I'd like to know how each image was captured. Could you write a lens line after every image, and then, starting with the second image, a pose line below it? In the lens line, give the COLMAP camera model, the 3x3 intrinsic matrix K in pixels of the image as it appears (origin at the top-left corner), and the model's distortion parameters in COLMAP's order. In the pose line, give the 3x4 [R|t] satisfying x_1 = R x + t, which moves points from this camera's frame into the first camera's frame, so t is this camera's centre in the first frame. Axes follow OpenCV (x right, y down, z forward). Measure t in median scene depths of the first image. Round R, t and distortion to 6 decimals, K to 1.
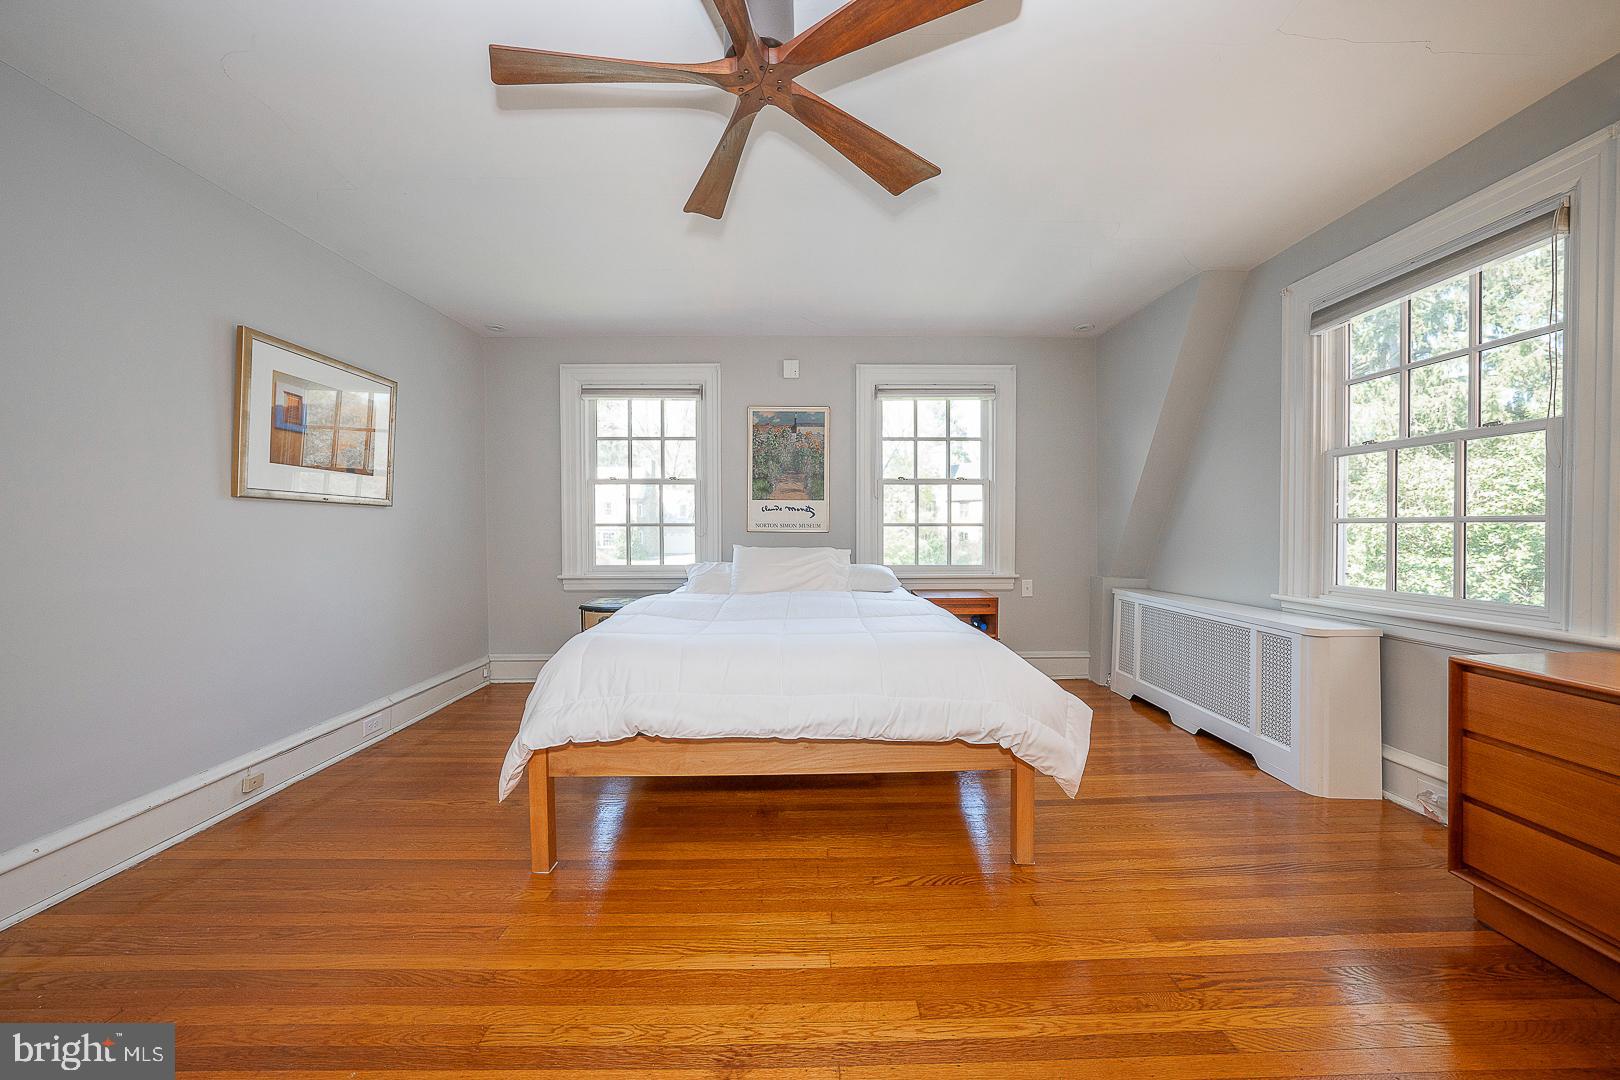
lens RADIAL K [[555.9, 0, 810.3], [0, 555.9, 535.7], [0, 0, 1]] dist [-0.021133, 0.003573]
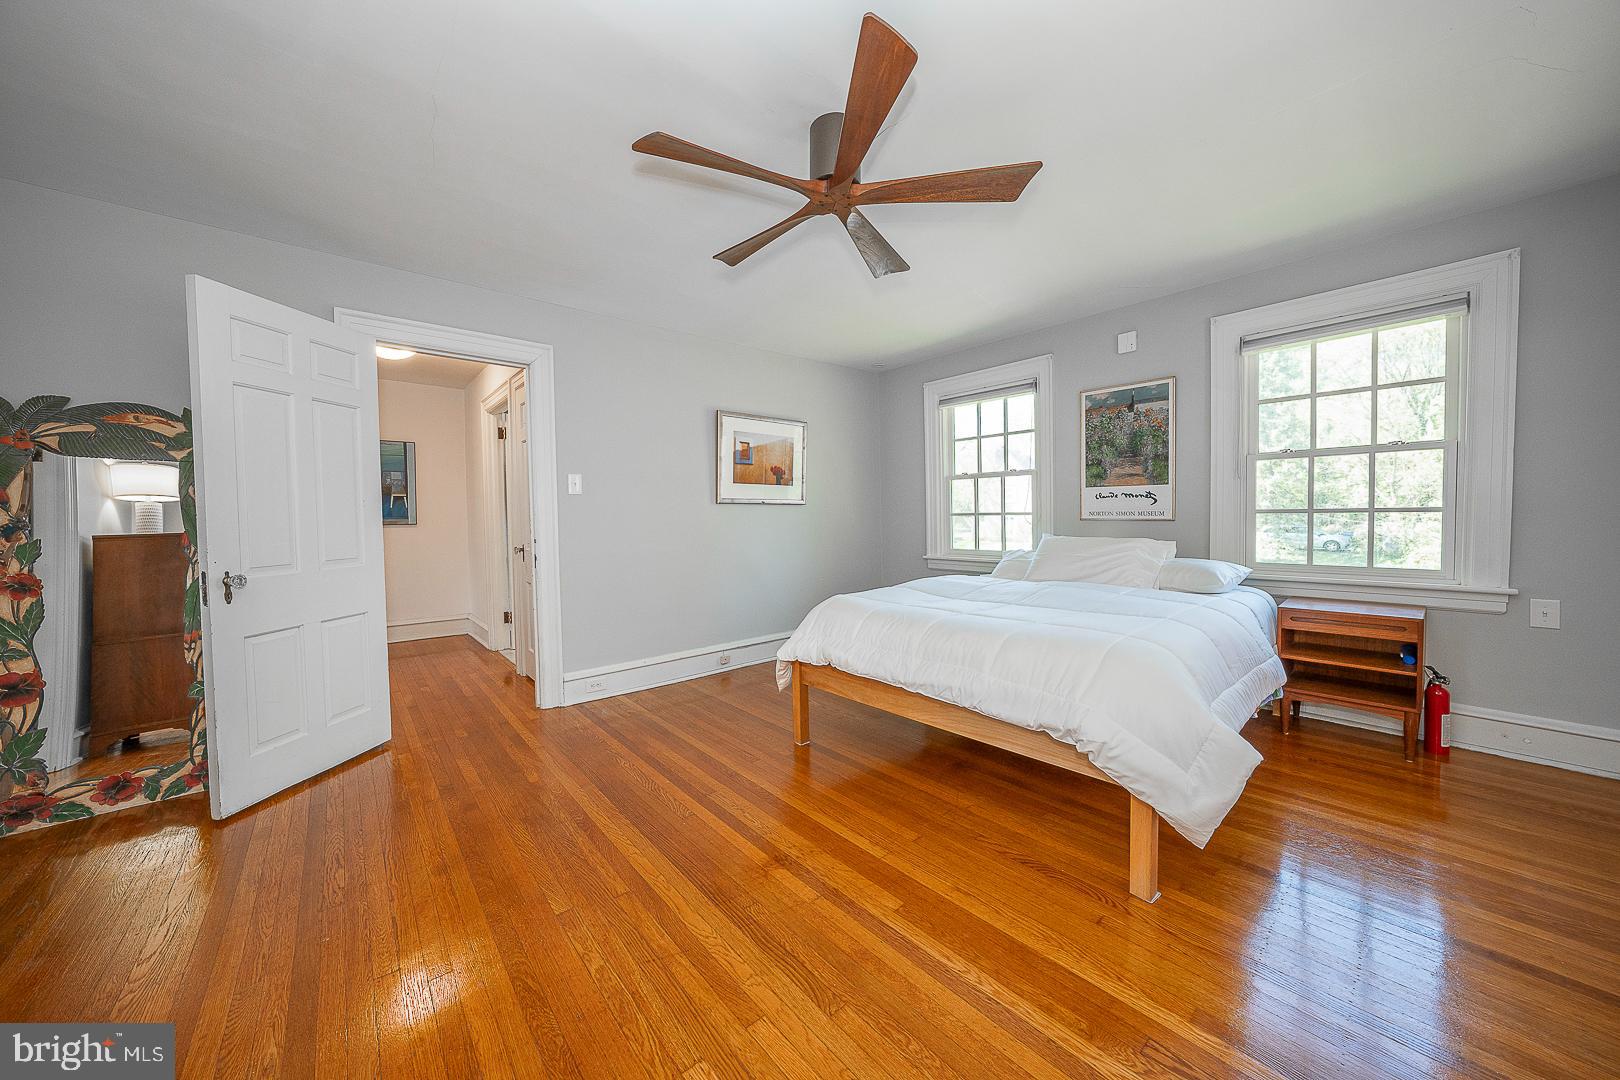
lens RADIAL K [[555.9, 0, 815.4], [0, 555.9, 532.6], [0, 0, 1]] dist [-0.021133, 0.003573]
pose [[0.650095, 0.017273, -0.759656, 0.328504], [0.000764, 0.999726, 0.023386, -0.008563], [0.759852, -0.015783, 0.649904, 0.013956]]
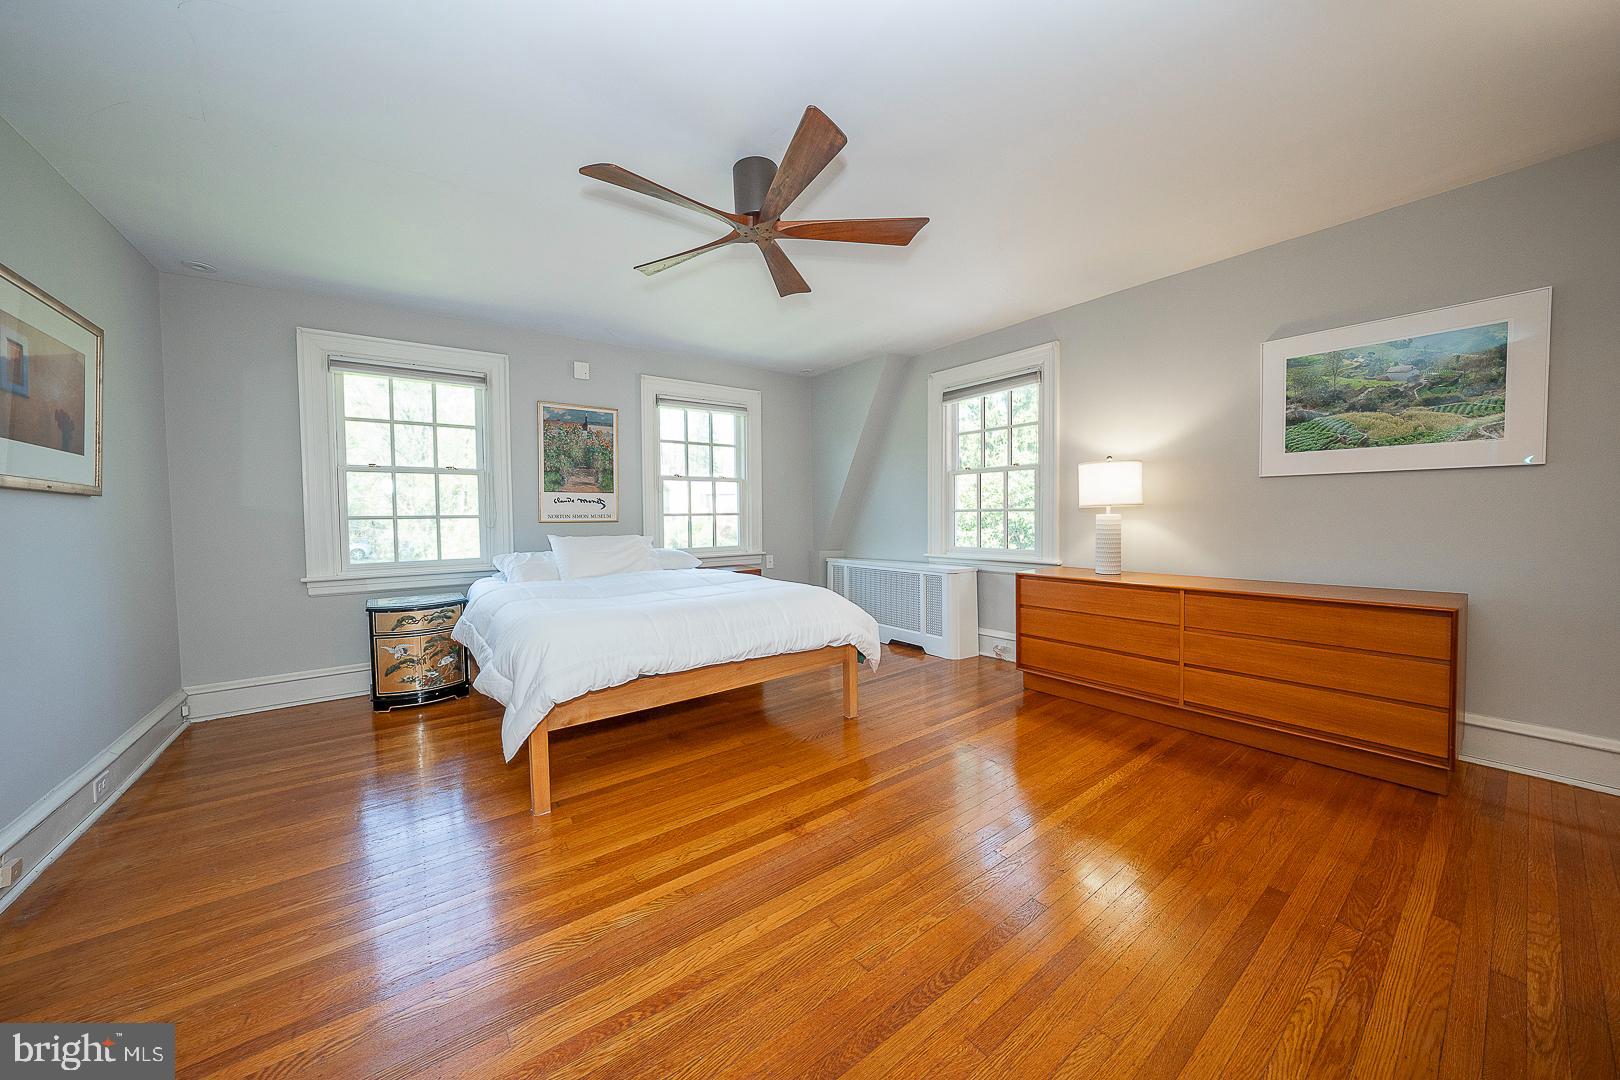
lens RADIAL K [[555.9, 0, 807.2], [0, 555.9, 536.2], [0, 0, 1]] dist [-0.021133, 0.003573]
pose [[0.808357, -0.030536, 0.587900, -0.321565], [0.018828, 0.999484, 0.026026, 0.000489], [-0.588391, -0.009970, 0.808515, -0.125742]]
